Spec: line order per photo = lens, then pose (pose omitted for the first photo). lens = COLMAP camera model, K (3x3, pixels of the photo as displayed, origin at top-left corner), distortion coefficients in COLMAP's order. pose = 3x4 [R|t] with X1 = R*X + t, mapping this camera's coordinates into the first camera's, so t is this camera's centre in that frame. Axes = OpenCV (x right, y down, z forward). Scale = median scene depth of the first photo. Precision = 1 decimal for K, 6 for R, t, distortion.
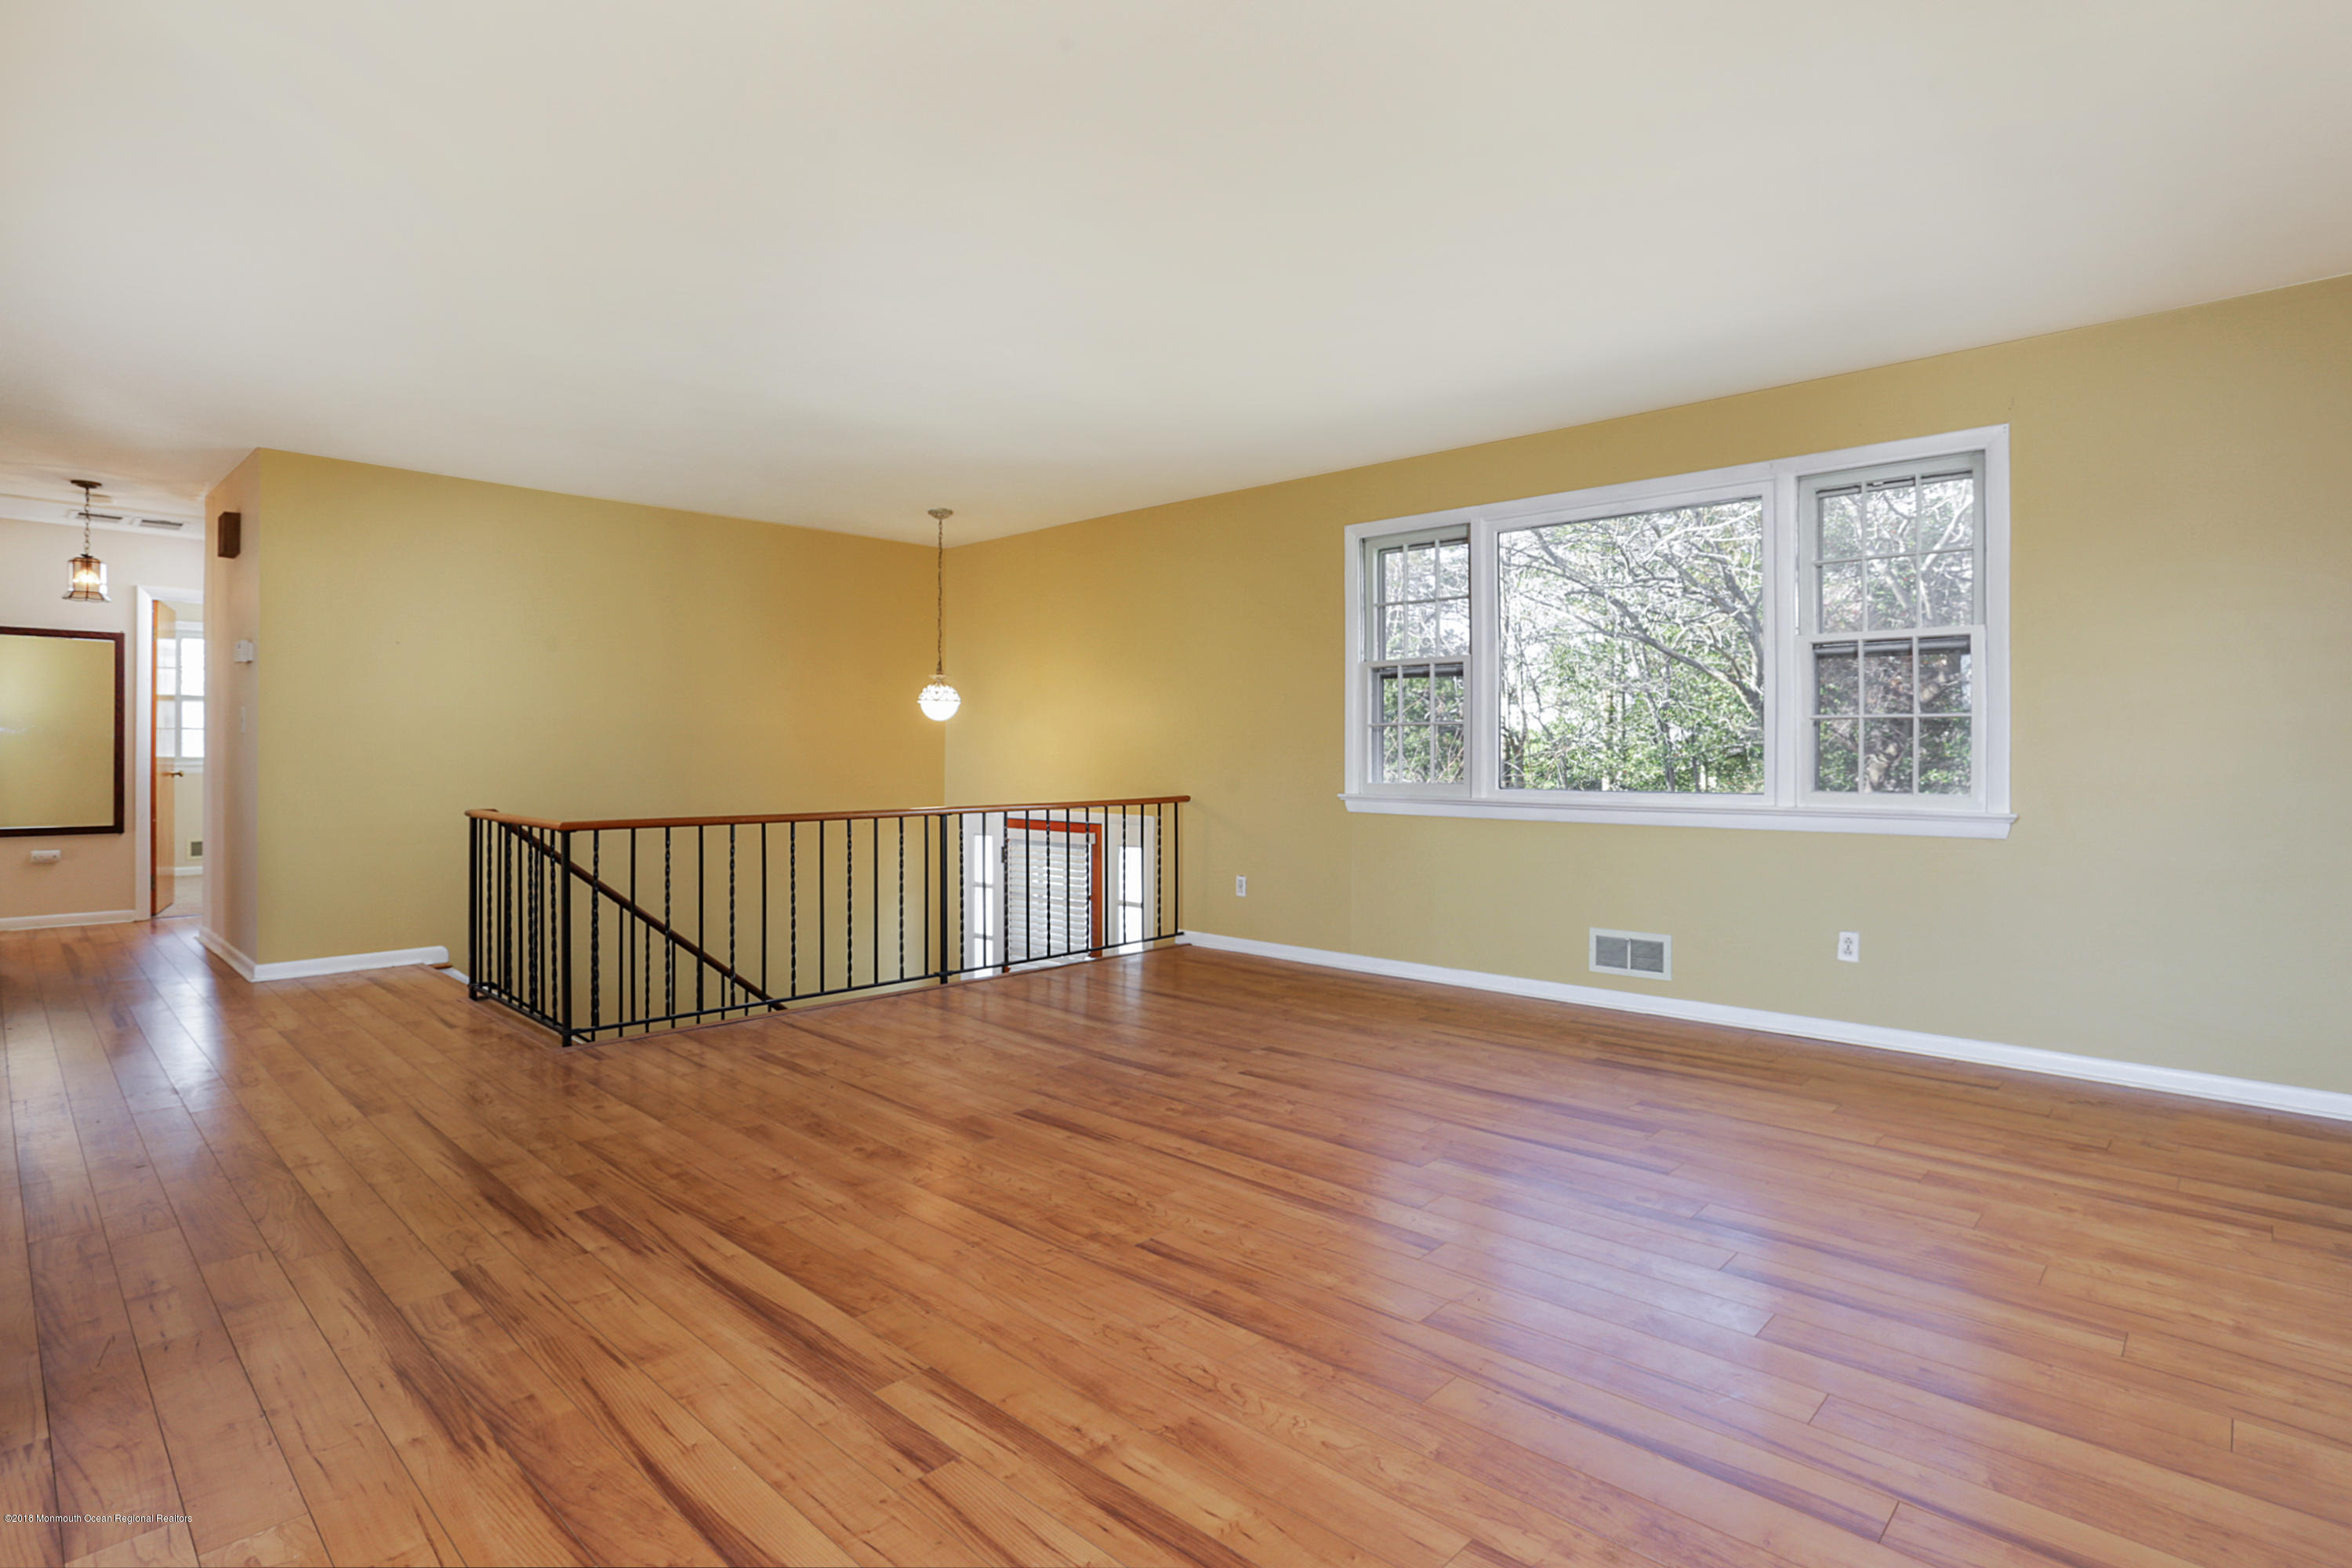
lens RADIAL K [[1149.4, 0, 1185.4], [0, 1149.4, 769.1], [0, 0, 1]] dist [-0.058241, 0.032484]
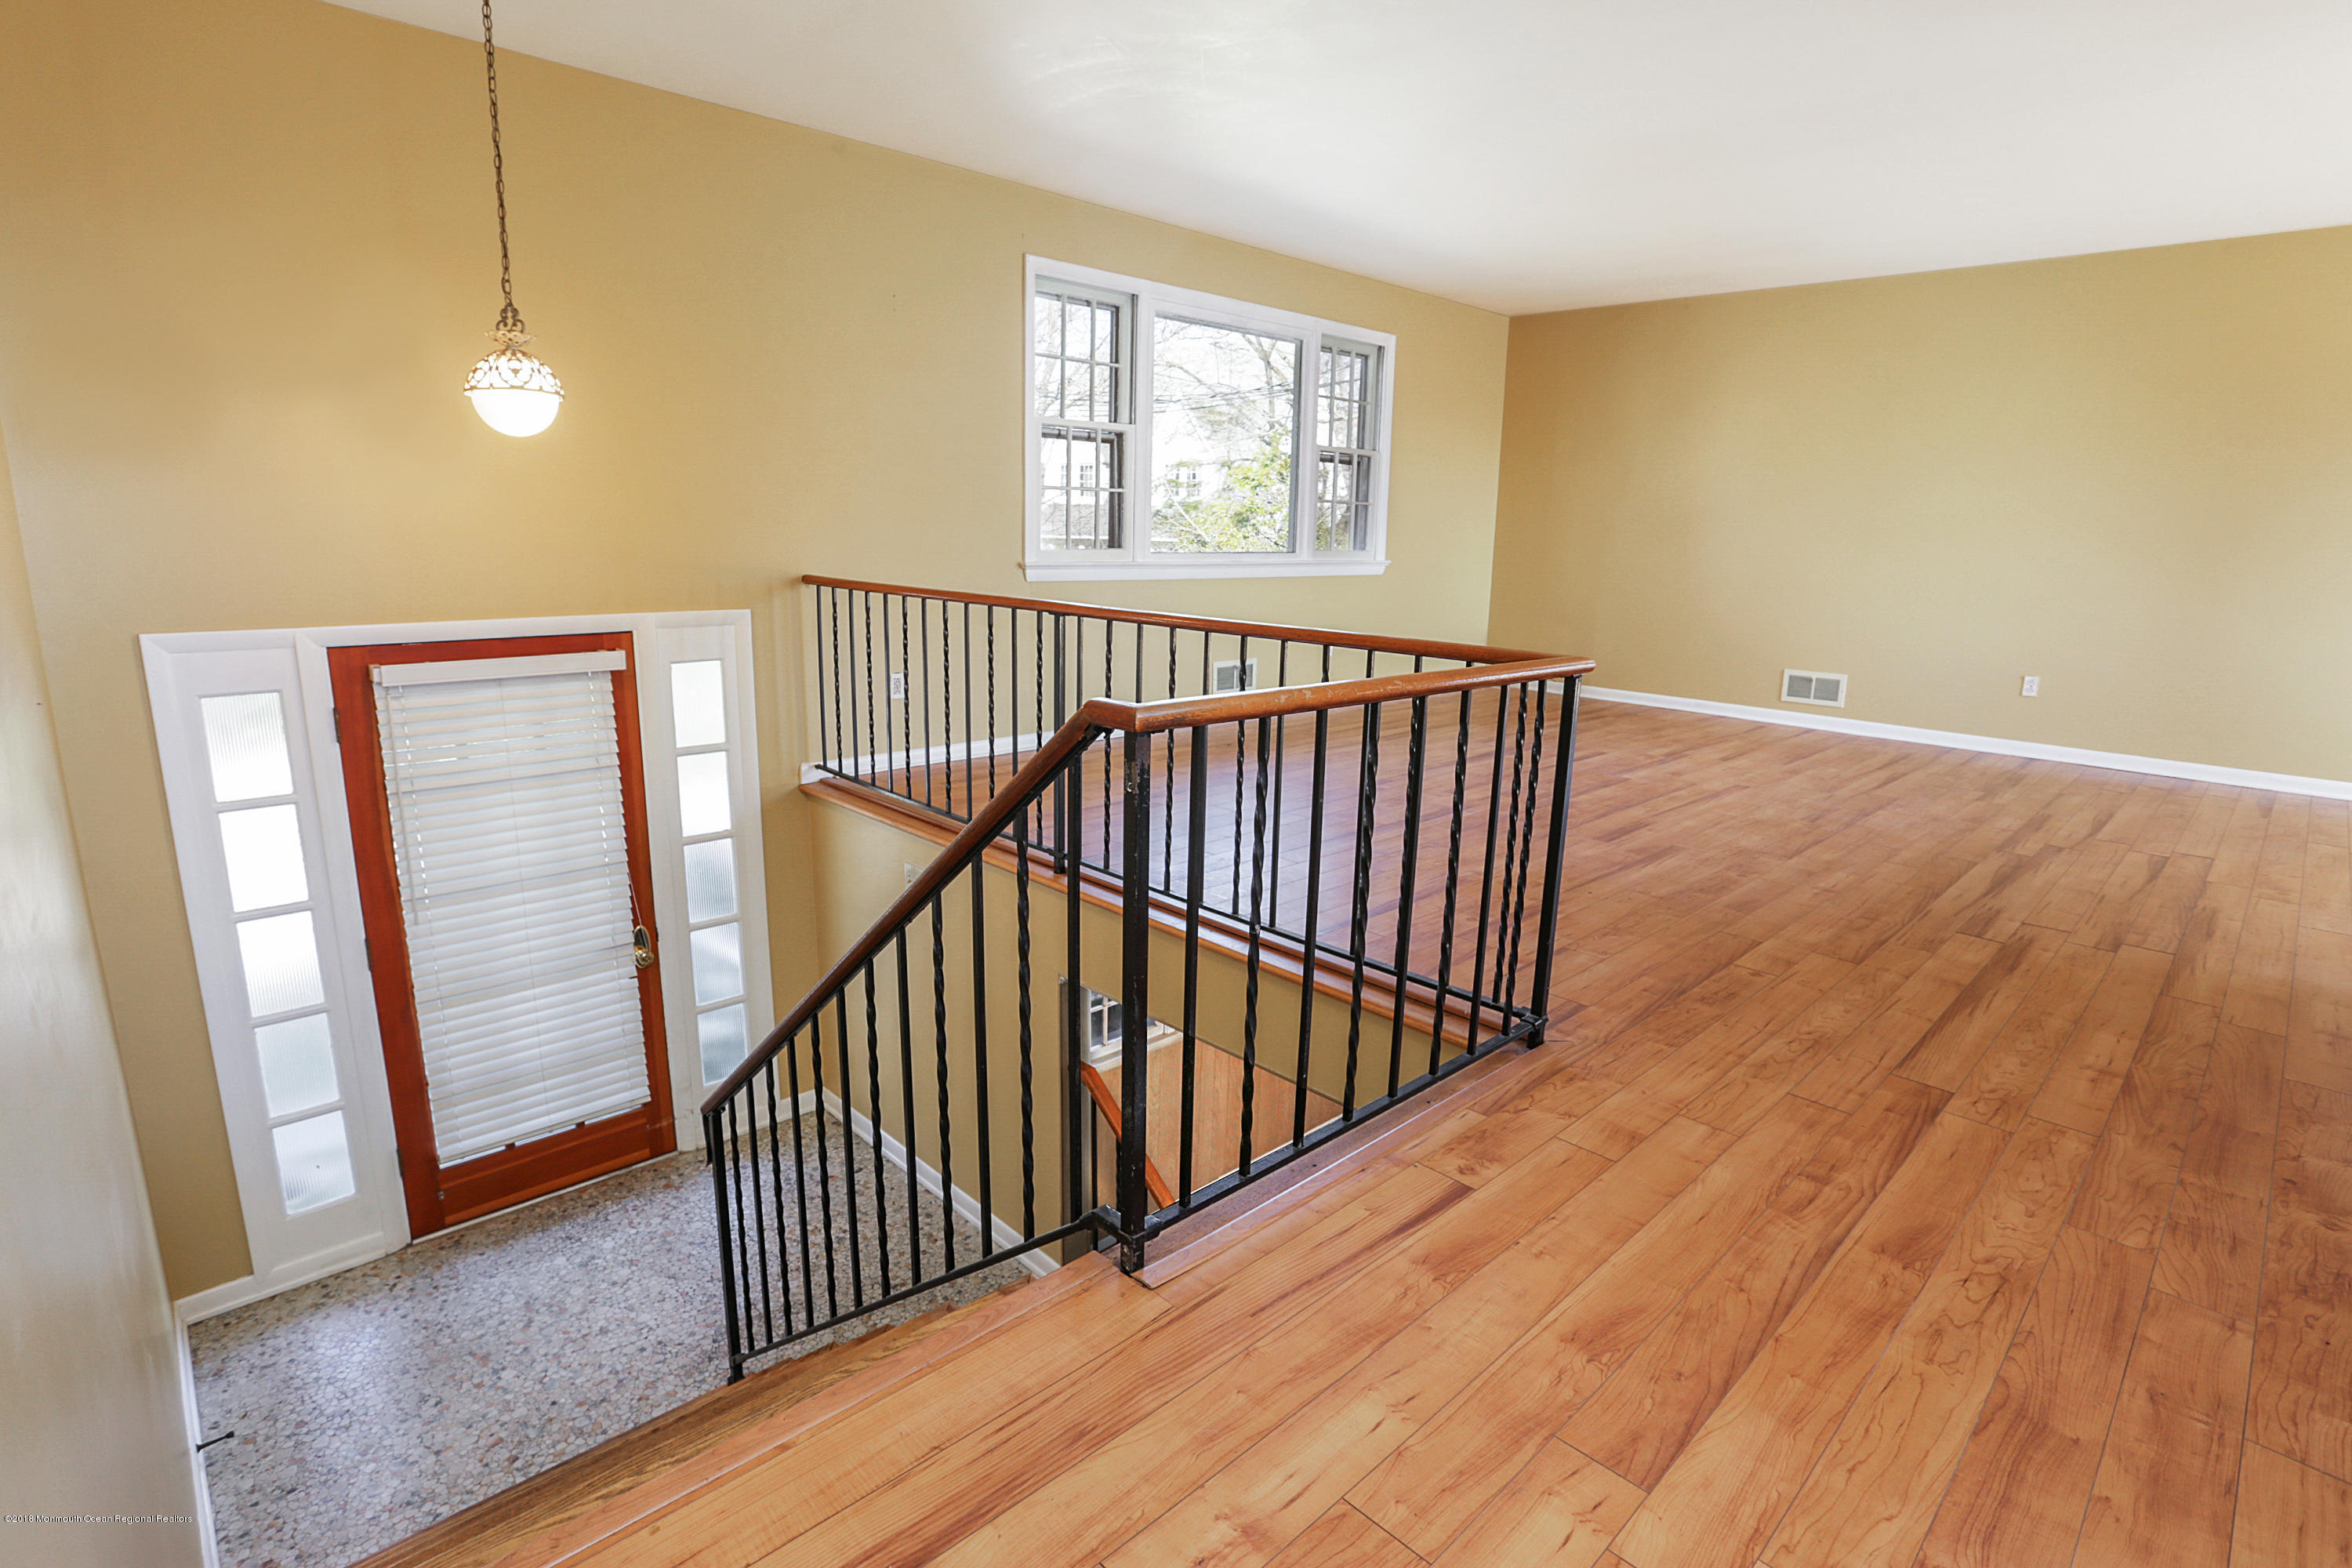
lens RADIAL K [[1162.7, 0, 1132.9], [0, 1162.7, 796.0], [0, 0, 1]] dist [-0.103869, 0.037281]
pose [[0.085306, -0.225871, 0.970415, -1.602776], [-0.002881, 0.973905, 0.226937, -0.013595], [-0.996351, -0.022155, 0.082429, 1.679332]]
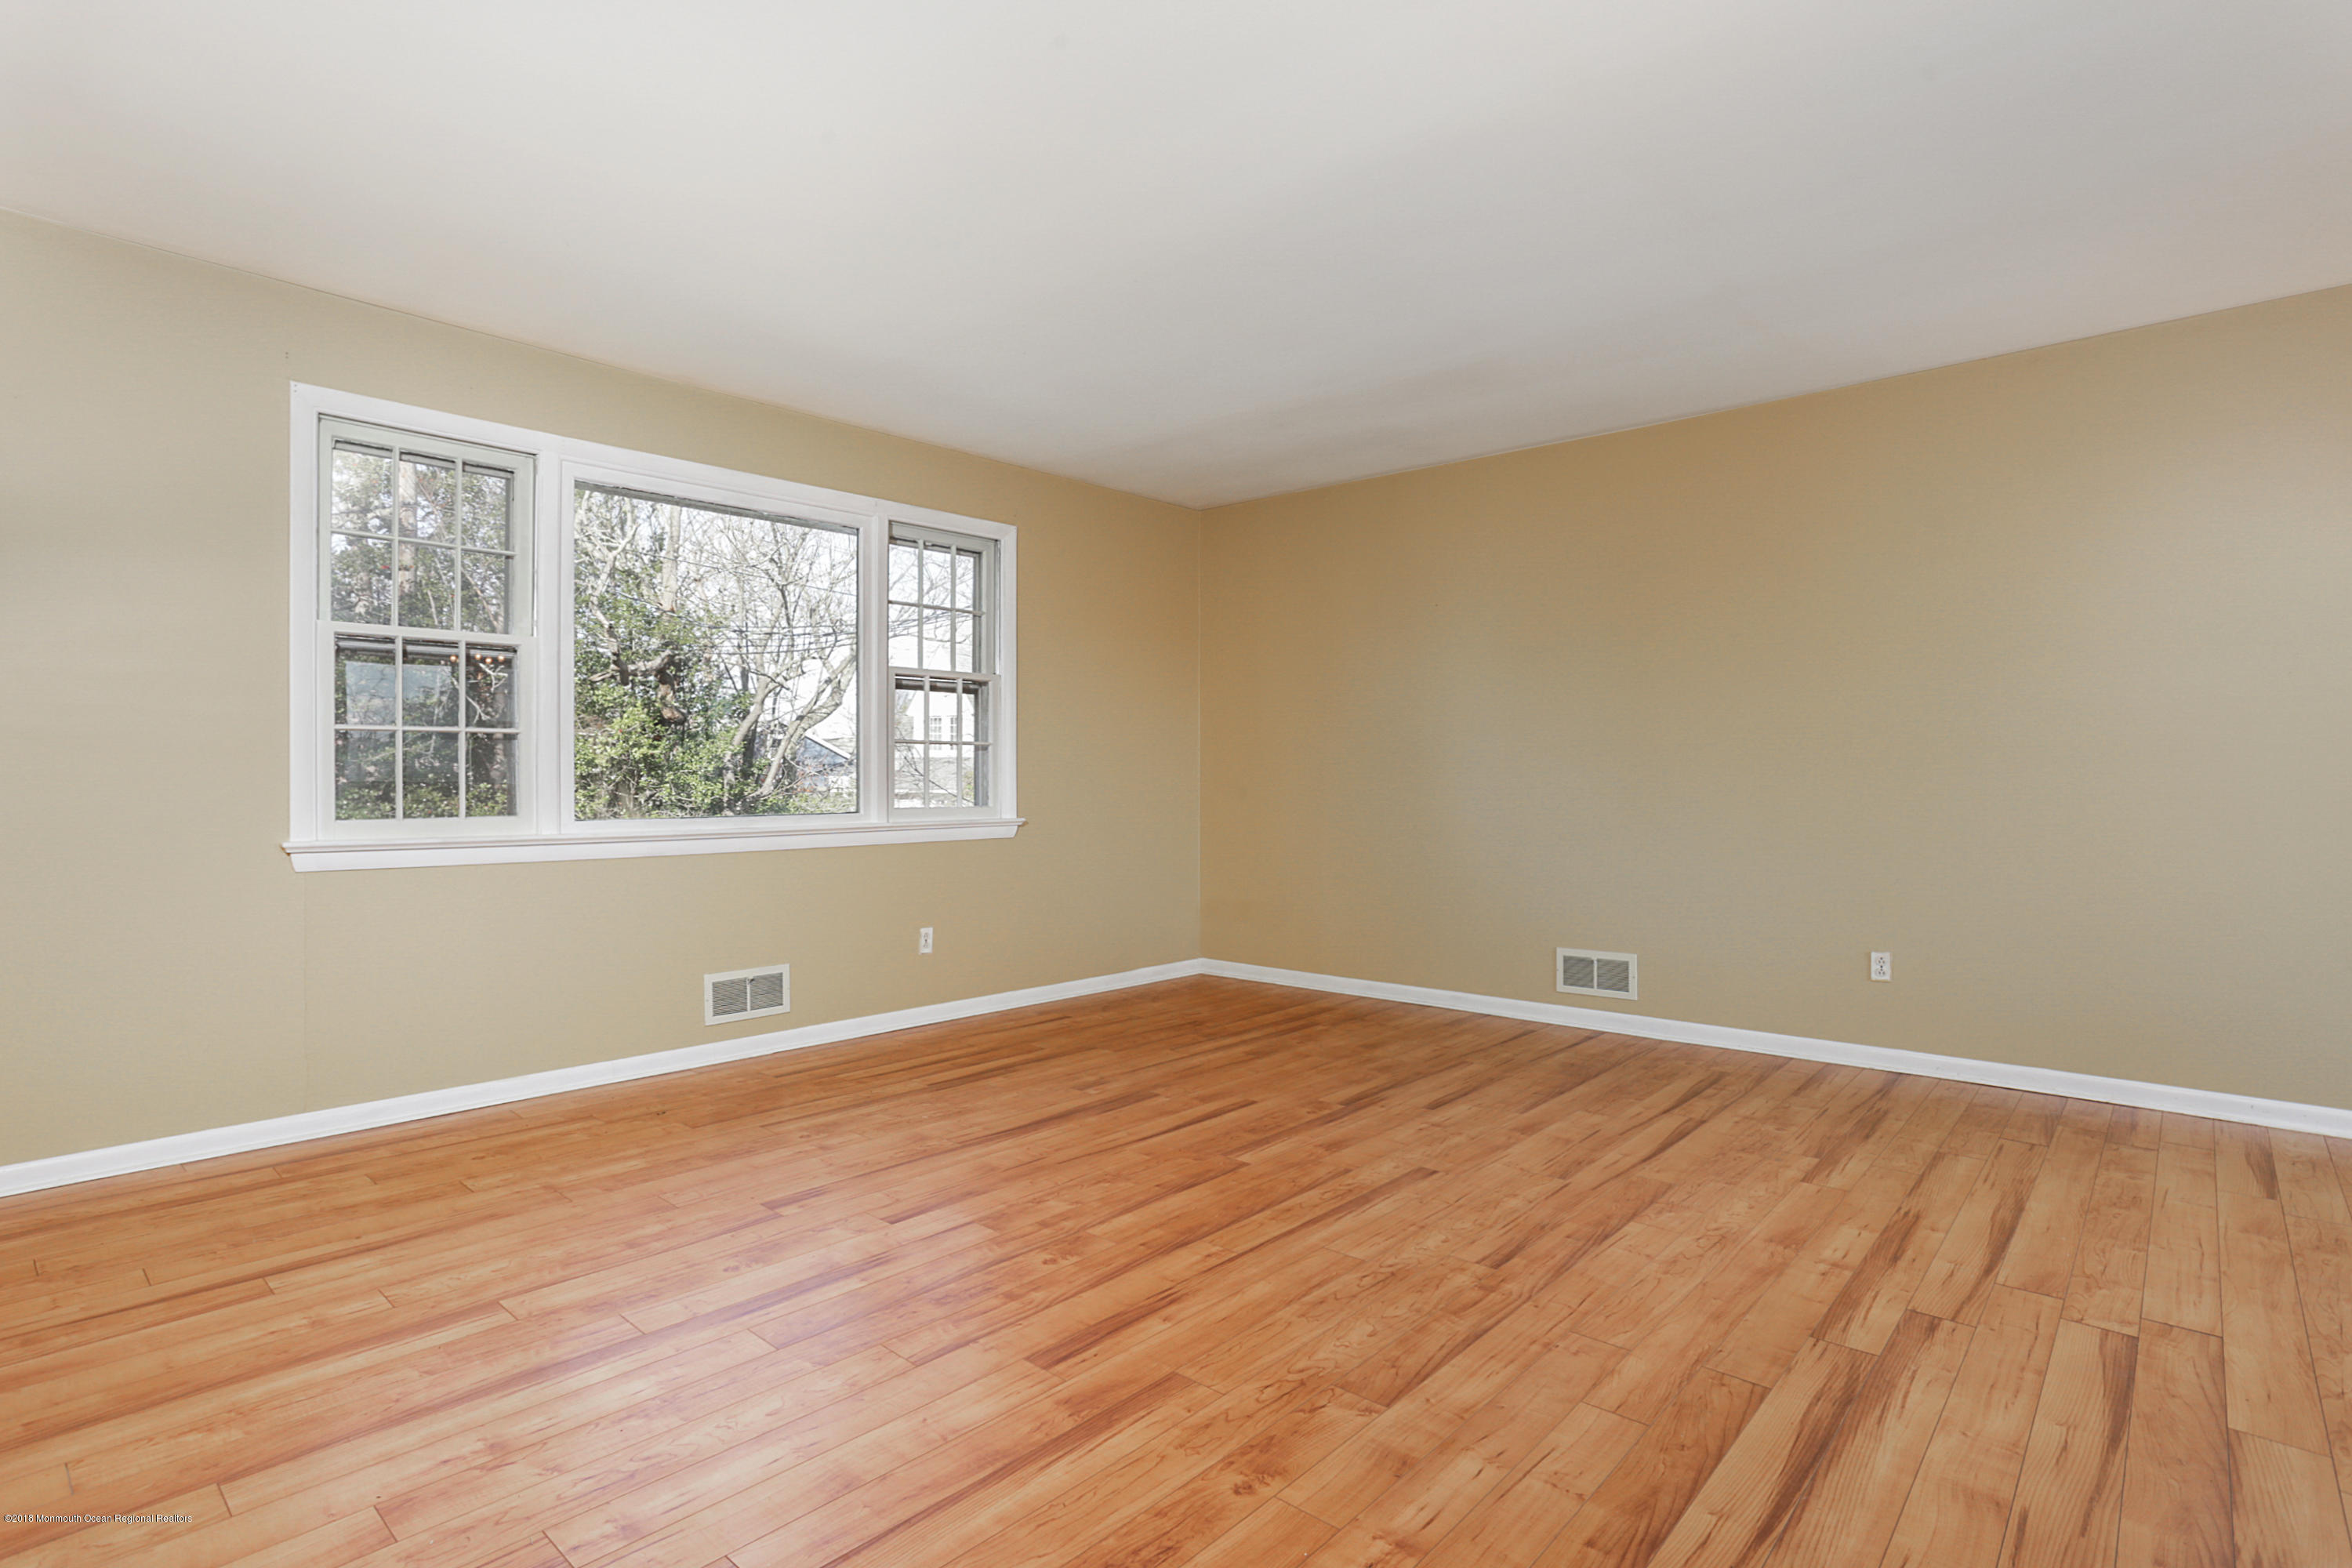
lens RADIAL K [[1193.5, 0, 1176.0], [0, 1193.5, 784.0], [0, 0, 1]] dist [-0.052113, 0.030322]
pose [[-0.022399, -0.008074, 0.999717, -0.929673], [0.014419, 0.999861, 0.008399, -0.013502], [-0.999645, 0.014603, -0.022279, 1.136124]]
